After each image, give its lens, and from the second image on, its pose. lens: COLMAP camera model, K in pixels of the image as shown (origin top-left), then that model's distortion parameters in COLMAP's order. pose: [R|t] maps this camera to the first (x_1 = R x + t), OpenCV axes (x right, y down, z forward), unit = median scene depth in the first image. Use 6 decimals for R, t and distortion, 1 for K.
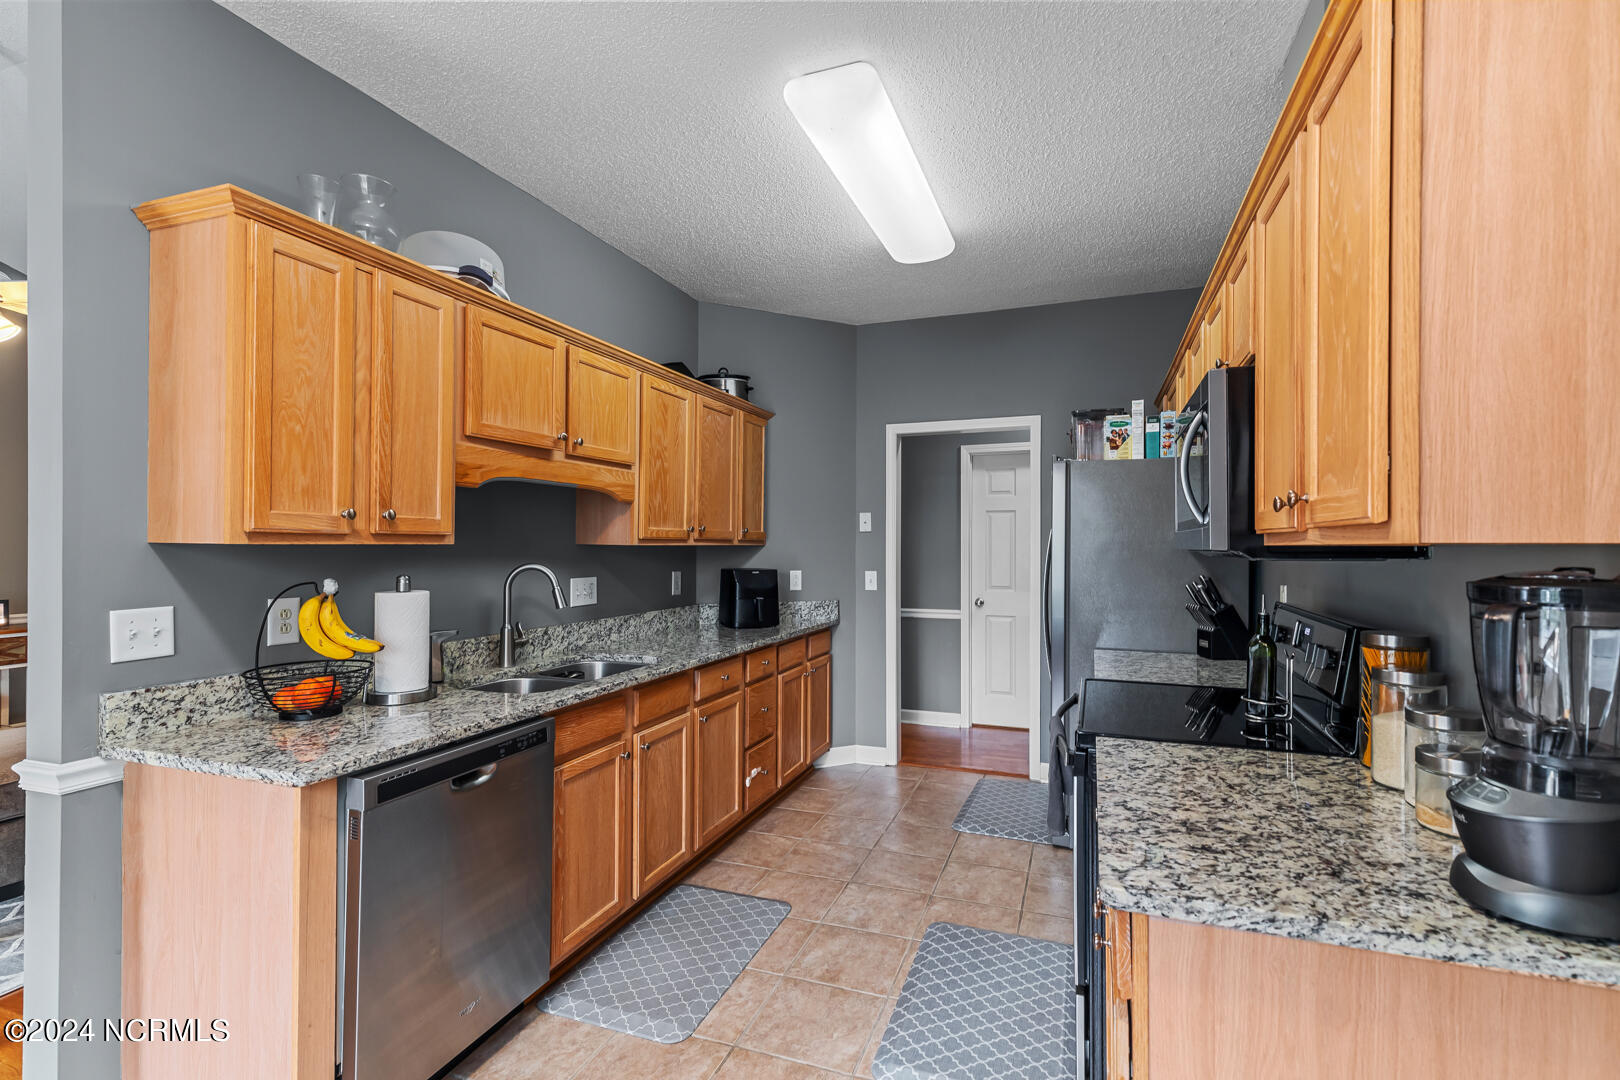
lens RADIAL K [[602.2, 0, 810.3], [0, 602.2, 542.5], [0, 0, 1]] dist [0.000978, -0.000043]
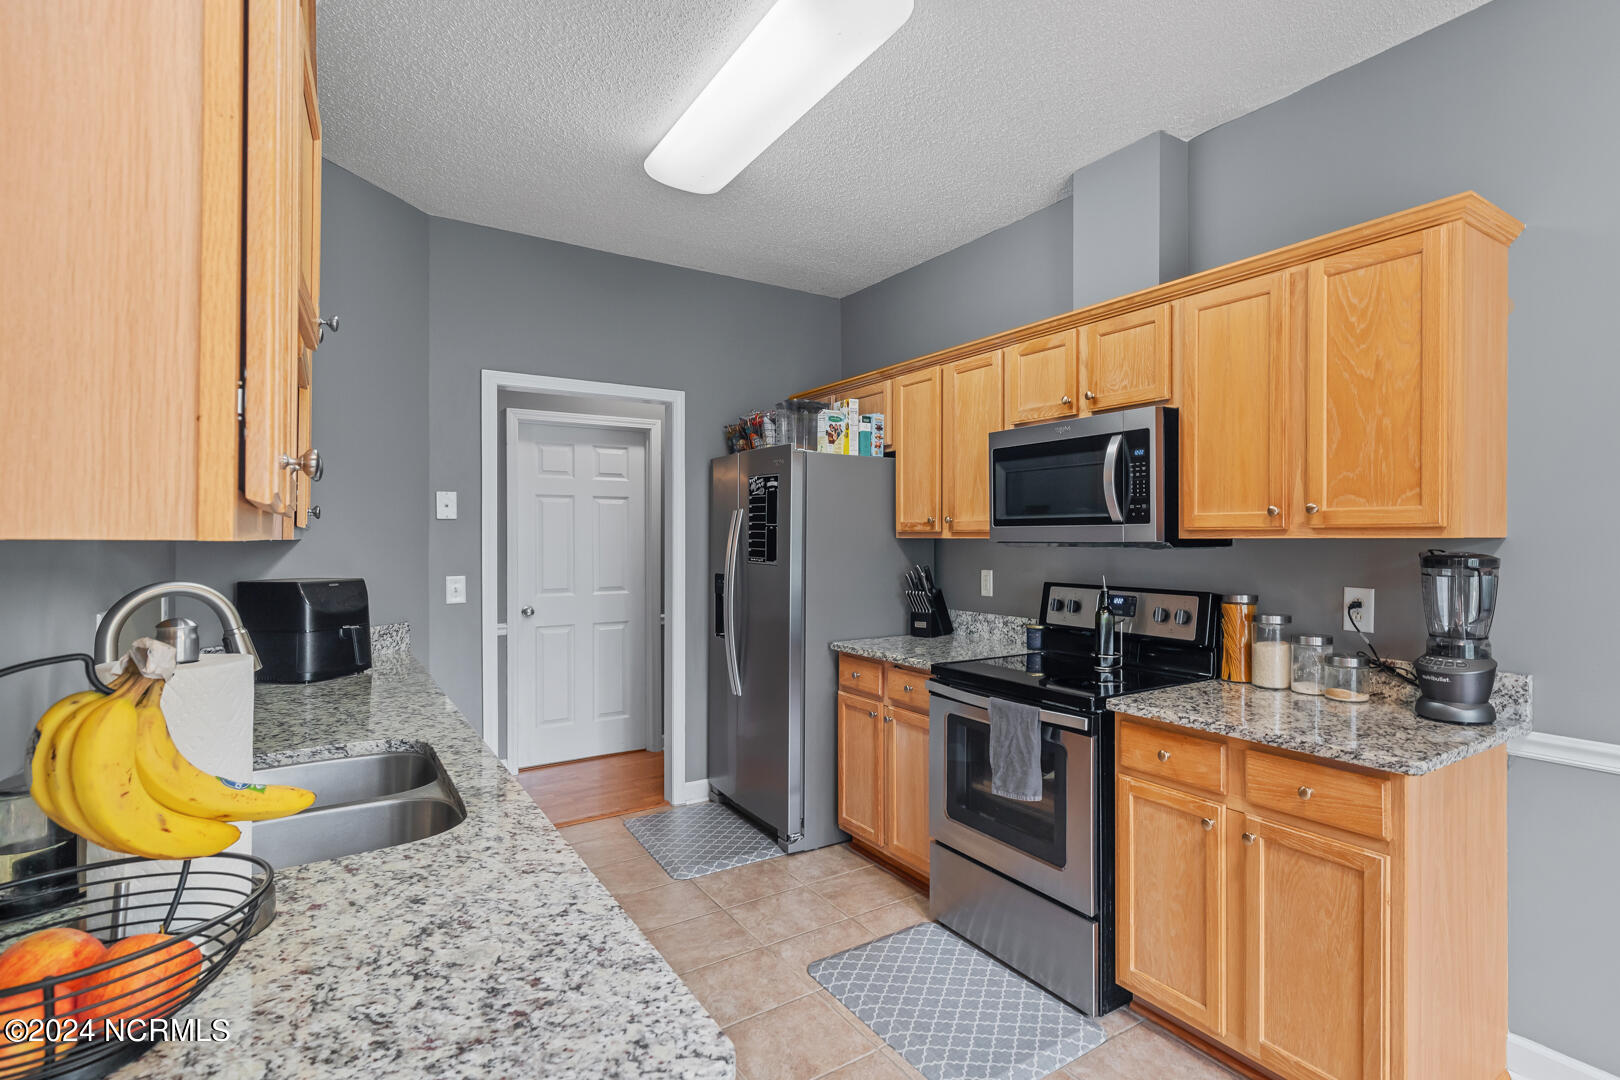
lens RADIAL K [[733.6, 0, 812.0], [0, 733.6, 536.6], [0, 0, 1]] dist [0.003204, -0.000576]
pose [[0.648902, -0.001172, 0.760871, -0.456476], [-0.001460, 0.999995, 0.002786, -0.001405], [-0.760870, -0.002918, 0.648898, 0.224644]]
